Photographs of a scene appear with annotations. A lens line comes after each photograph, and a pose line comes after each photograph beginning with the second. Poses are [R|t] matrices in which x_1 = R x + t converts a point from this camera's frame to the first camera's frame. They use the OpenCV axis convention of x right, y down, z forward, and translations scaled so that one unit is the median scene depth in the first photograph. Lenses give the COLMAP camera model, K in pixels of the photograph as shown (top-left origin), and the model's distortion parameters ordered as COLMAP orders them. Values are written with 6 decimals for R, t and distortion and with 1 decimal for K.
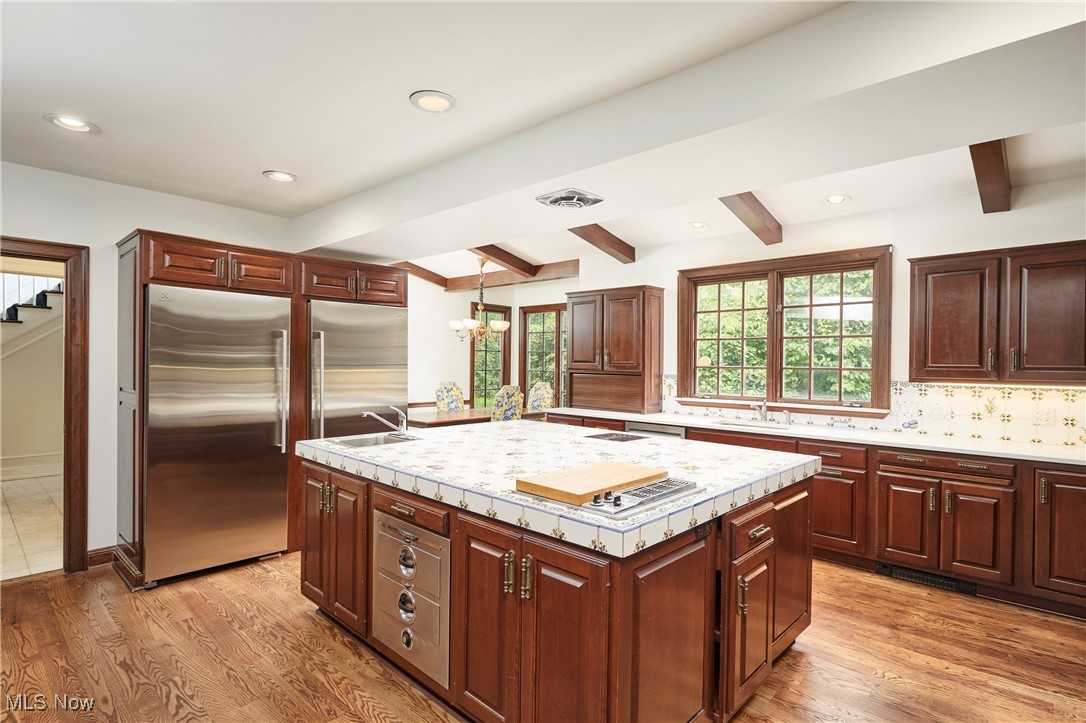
lens RADIAL K [[552.4, 0, 547.1], [0, 552.4, 369.1], [0, 0, 1]] dist [0.011469, 0.000453]
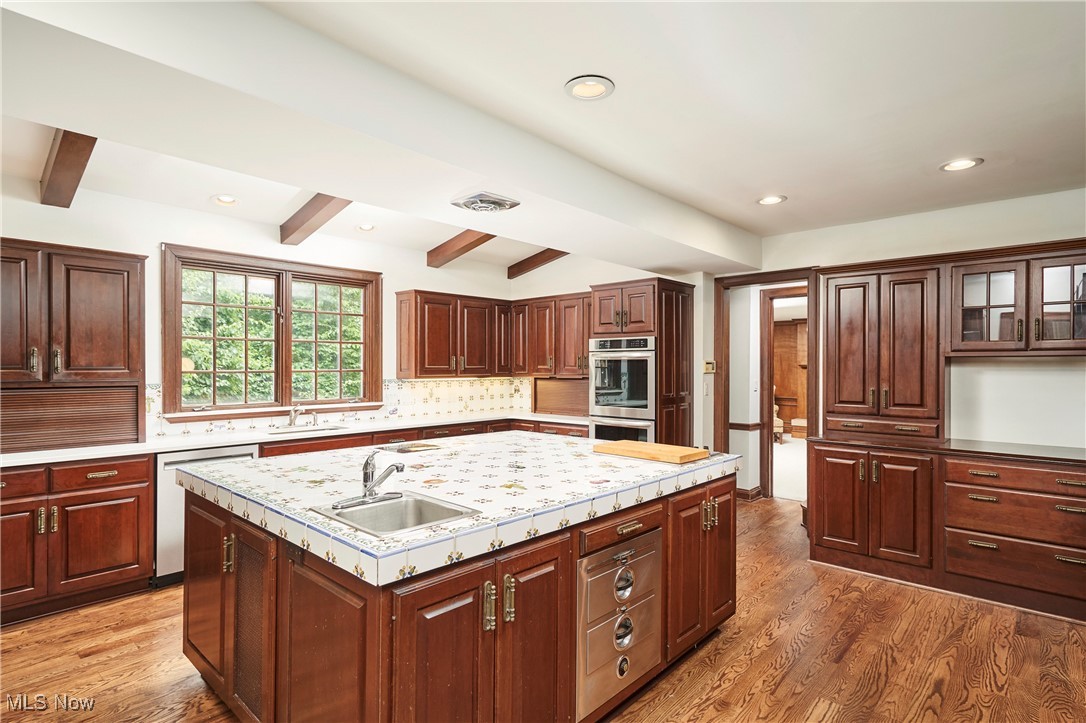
lens RADIAL K [[552.4, 0, 554.6], [0, 552.4, 361.4], [0, 0, 1]] dist [0.011469, 0.000453]
pose [[-0.032549, -0.003217, 0.999465, -0.789451], [0.010527, 0.999938, 0.003562, -0.024084], [-0.999415, 0.010637, -0.032513, 0.757646]]
